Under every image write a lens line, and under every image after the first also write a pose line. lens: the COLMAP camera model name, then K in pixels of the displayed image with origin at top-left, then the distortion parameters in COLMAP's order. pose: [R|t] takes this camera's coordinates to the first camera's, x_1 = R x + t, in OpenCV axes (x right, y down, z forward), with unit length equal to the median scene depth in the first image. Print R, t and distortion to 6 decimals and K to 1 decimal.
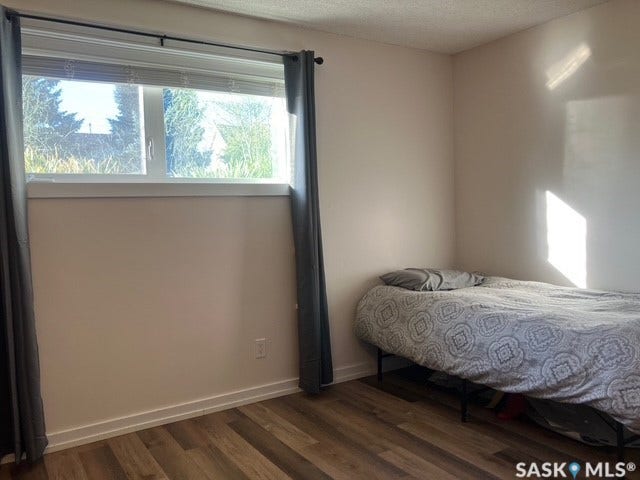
lens RADIAL K [[529.3, 0, 318.6], [0, 529.3, 241.7], [0, 0, 1]] dist [0.010027, 0.003988]
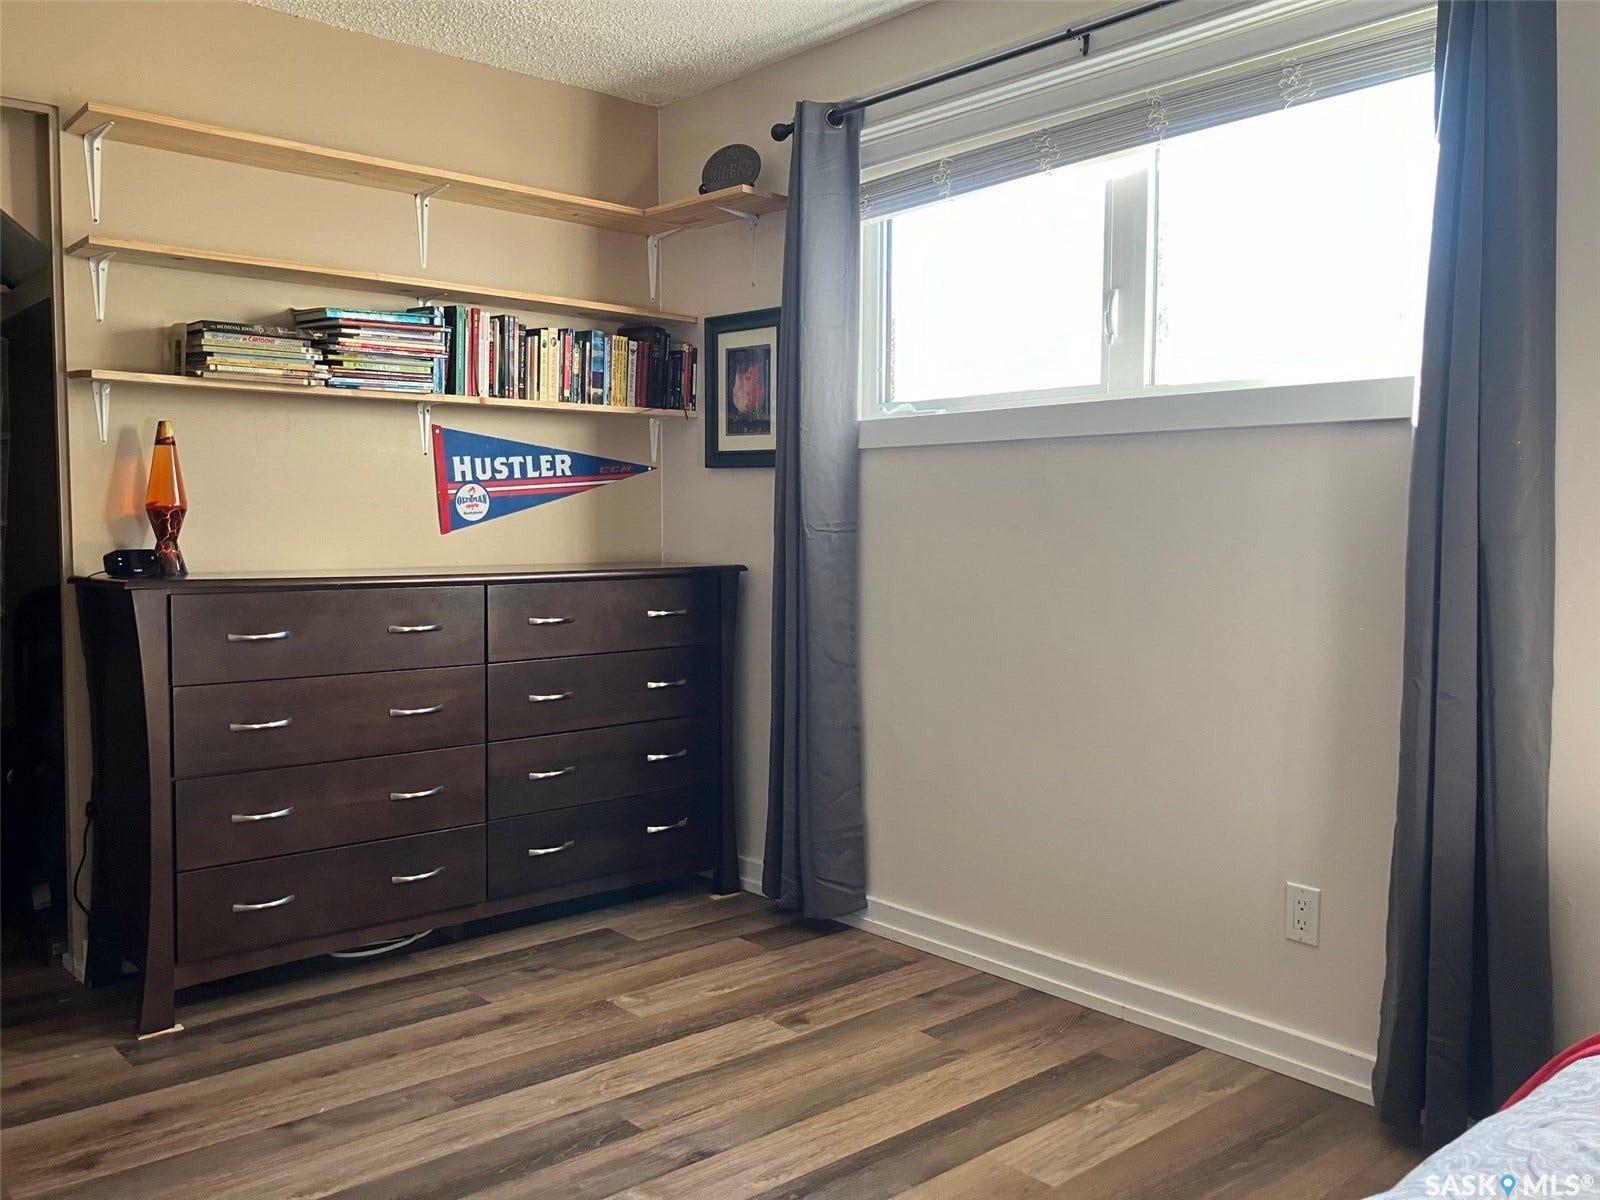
lens RADIAL K [[1323.1, 0, 795.1], [0, 1323.1, 595.5], [0, 0, 1]] dist [0.010027, 0.003988]
pose [[0.133434, 0.081969, -0.987662, 0.728152], [-0.064585, 0.995175, 0.073867, -0.026140], [0.988951, 0.053932, 0.138084, 0.703804]]
